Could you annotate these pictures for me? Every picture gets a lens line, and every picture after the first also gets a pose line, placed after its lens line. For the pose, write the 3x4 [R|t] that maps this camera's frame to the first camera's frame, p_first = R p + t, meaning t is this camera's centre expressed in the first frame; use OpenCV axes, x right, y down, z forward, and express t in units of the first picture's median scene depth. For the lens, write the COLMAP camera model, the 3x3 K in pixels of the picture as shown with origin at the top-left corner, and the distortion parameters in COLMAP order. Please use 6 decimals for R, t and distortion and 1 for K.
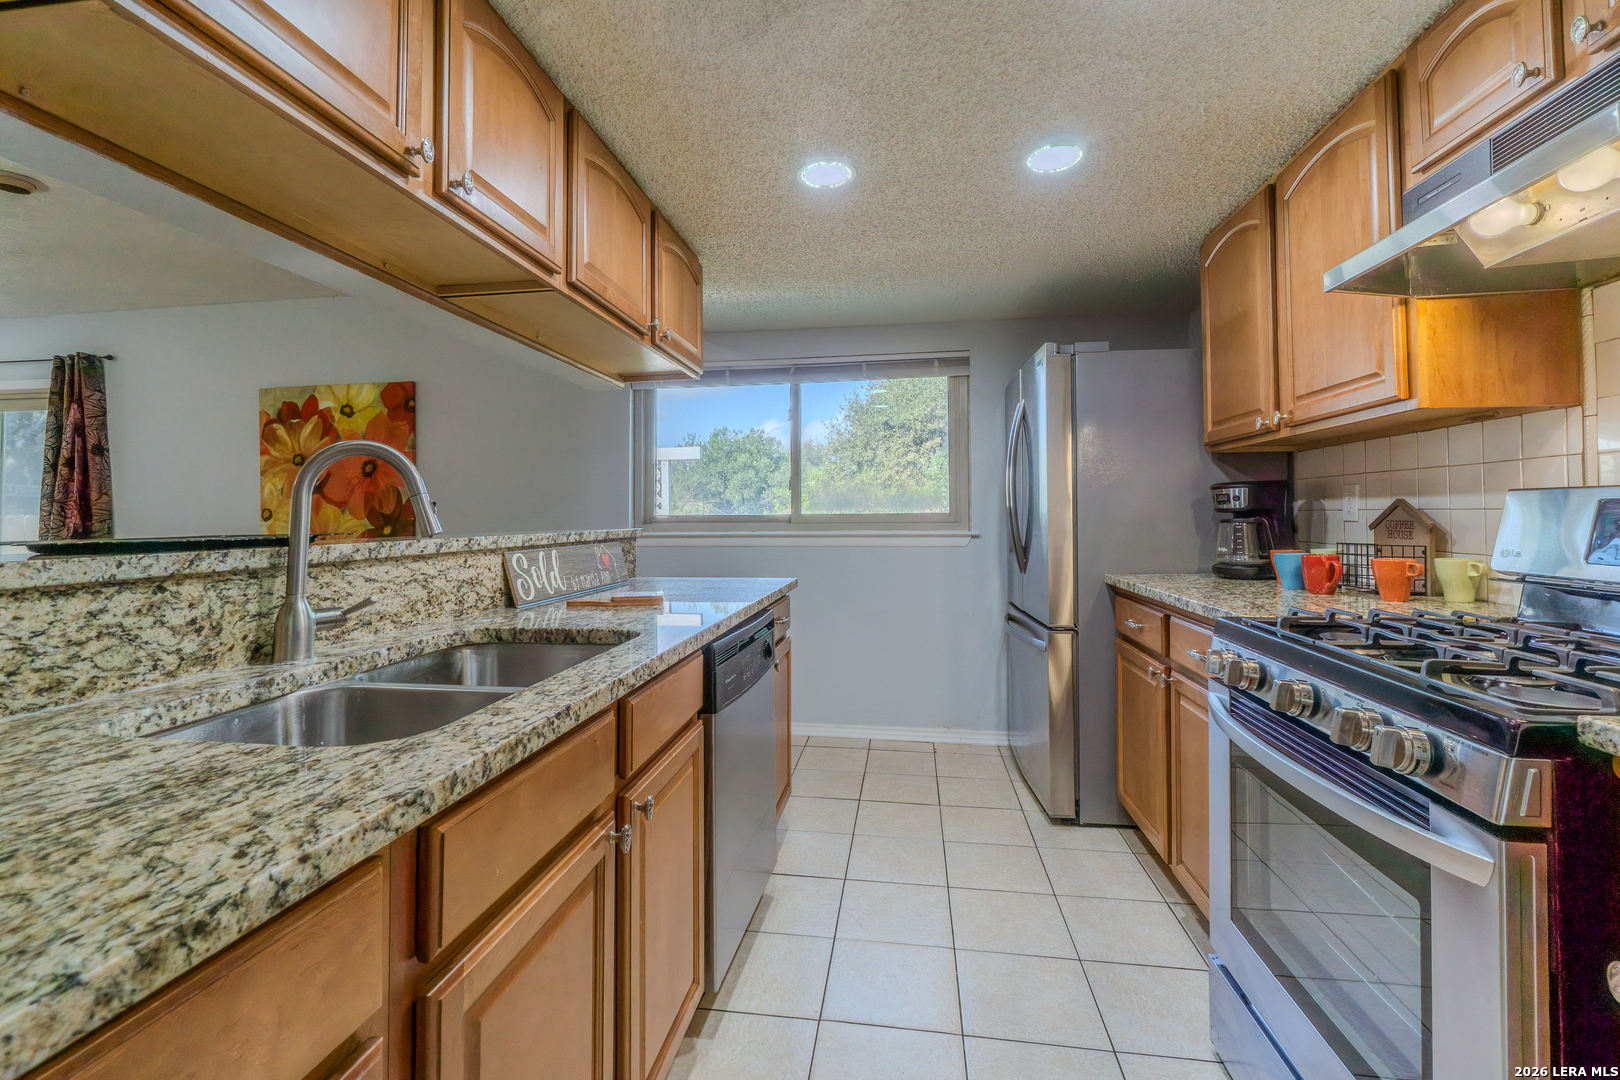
lens RADIAL K [[709.1, 0, 824.7], [0, 709.1, 504.7], [0, 0, 1]] dist [-0.005698, 0.002297]
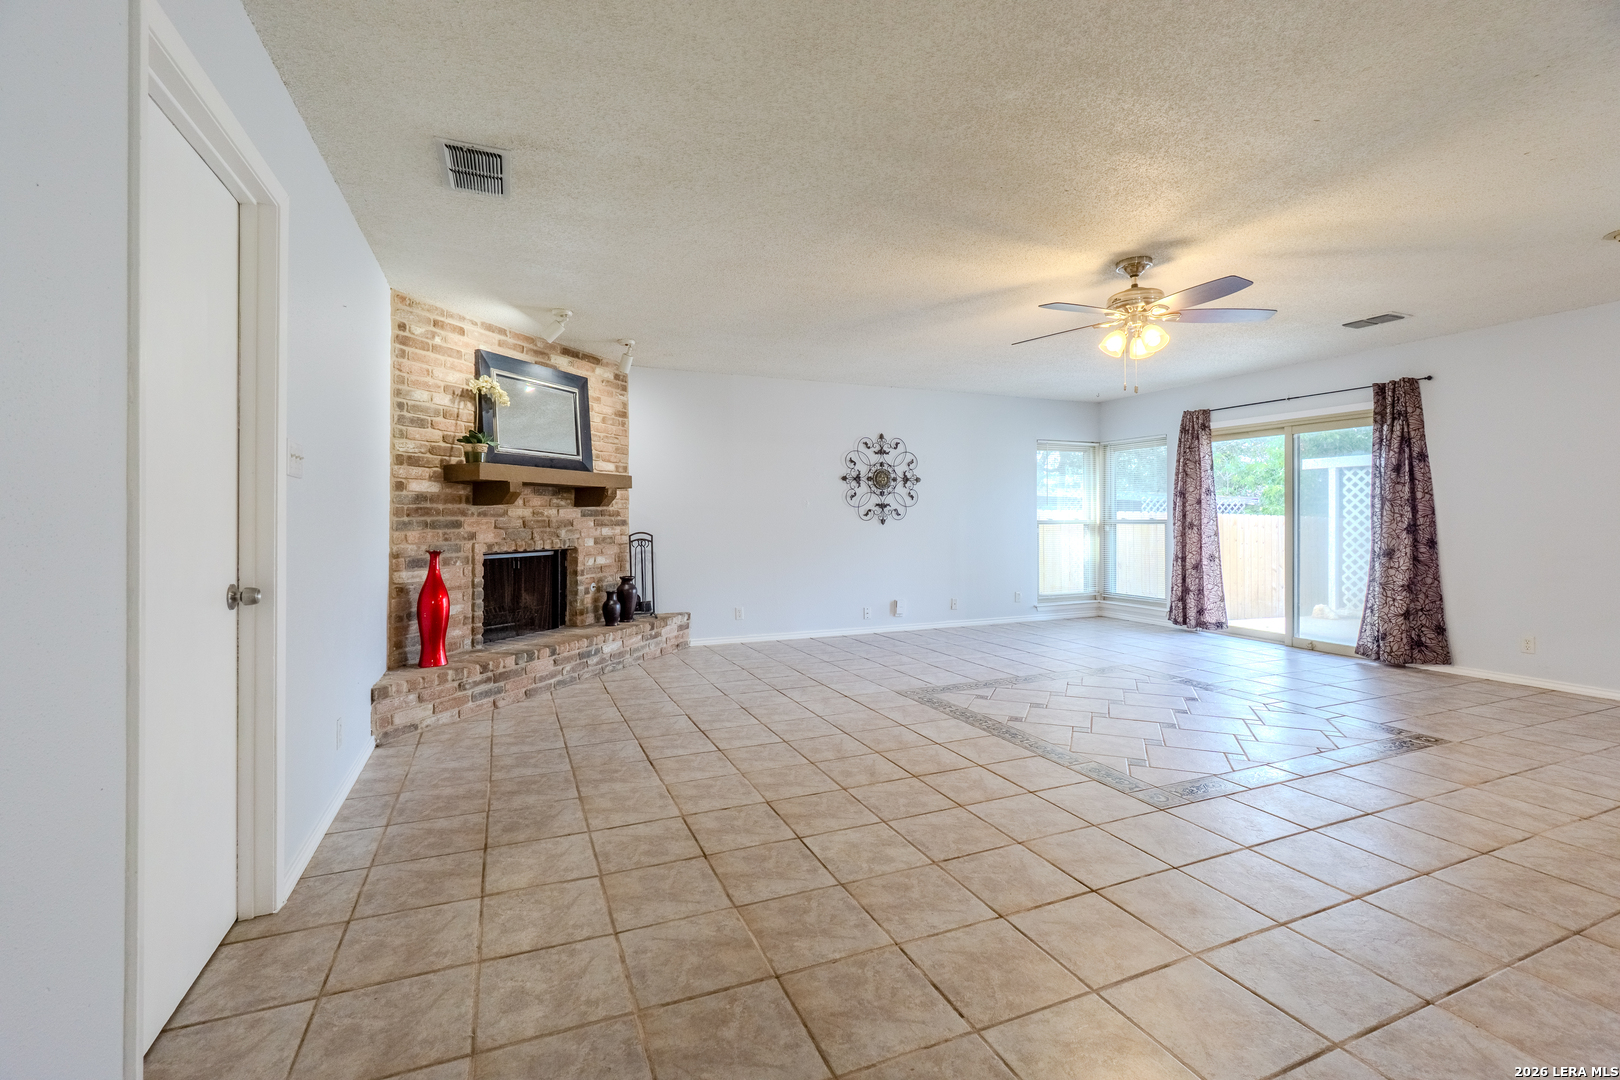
lens RADIAL K [[709.1, 0, 807.2], [0, 709.1, 526.7], [0, 0, 1]] dist [-0.005698, 0.002297]
pose [[0.520828, 0.019936, -0.853429, -0.572474], [0.006691, 0.999601, 0.027434, 0.001846], [0.853636, -0.019999, 0.520487, -0.543602]]
